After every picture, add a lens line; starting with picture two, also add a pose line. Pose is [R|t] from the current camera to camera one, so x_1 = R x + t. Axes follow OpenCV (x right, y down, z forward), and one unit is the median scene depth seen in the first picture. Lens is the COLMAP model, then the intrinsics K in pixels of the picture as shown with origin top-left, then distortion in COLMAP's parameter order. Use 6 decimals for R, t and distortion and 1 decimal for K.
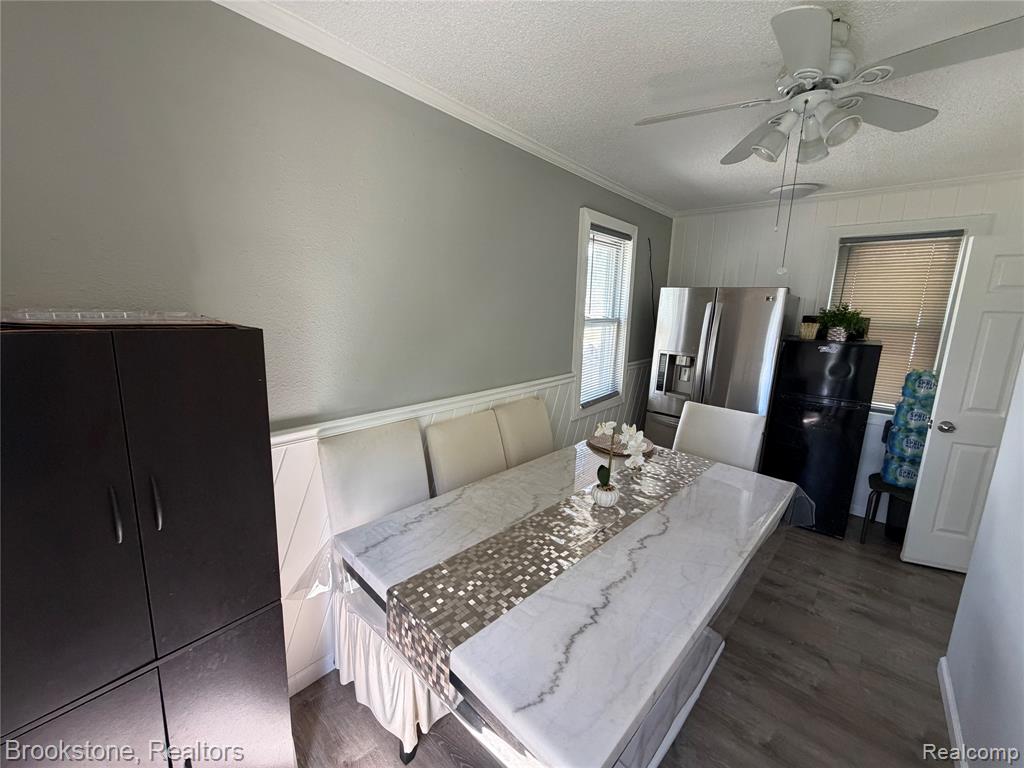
lens RADIAL K [[404.5, 0, 506.6], [0, 404.5, 380.5], [0, 0, 1]] dist [-0.001345, 0.001141]
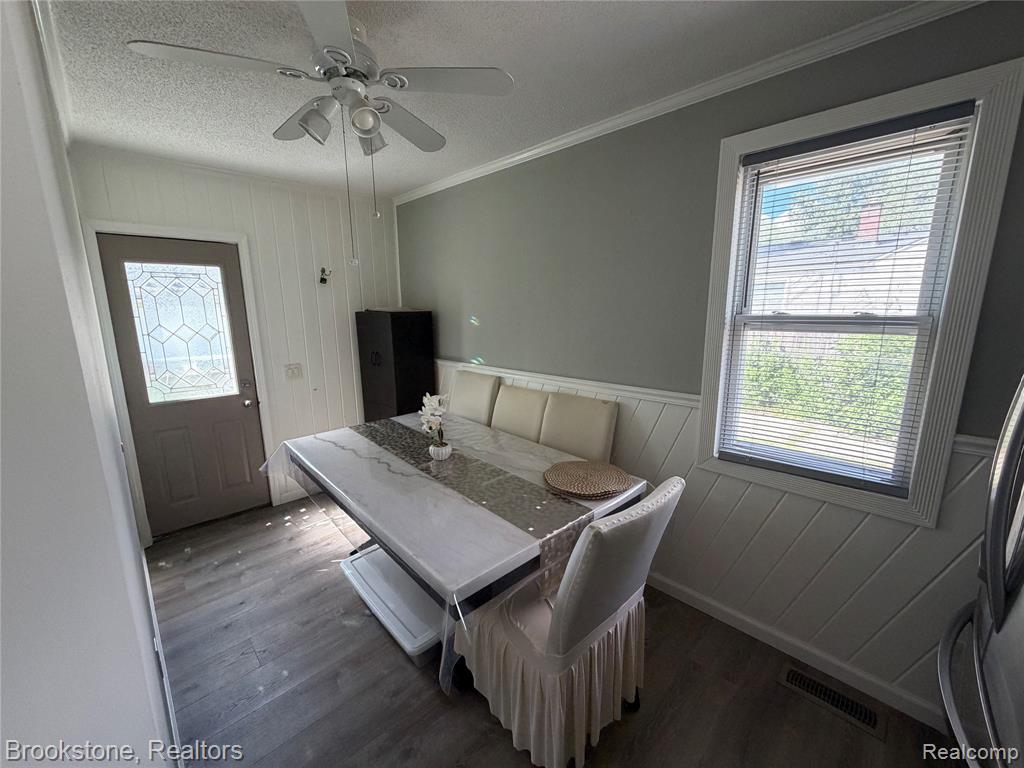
lens RADIAL K [[404.5, 0, 511.2], [0, 404.5, 382.7], [0, 0, 1]] dist [-0.001345, 0.001141]
pose [[-0.042857, 0.162388, -0.985796, 0.869572], [-0.175149, 0.970200, 0.167433, -0.101429], [0.983609, 0.179837, -0.013138, 0.726952]]
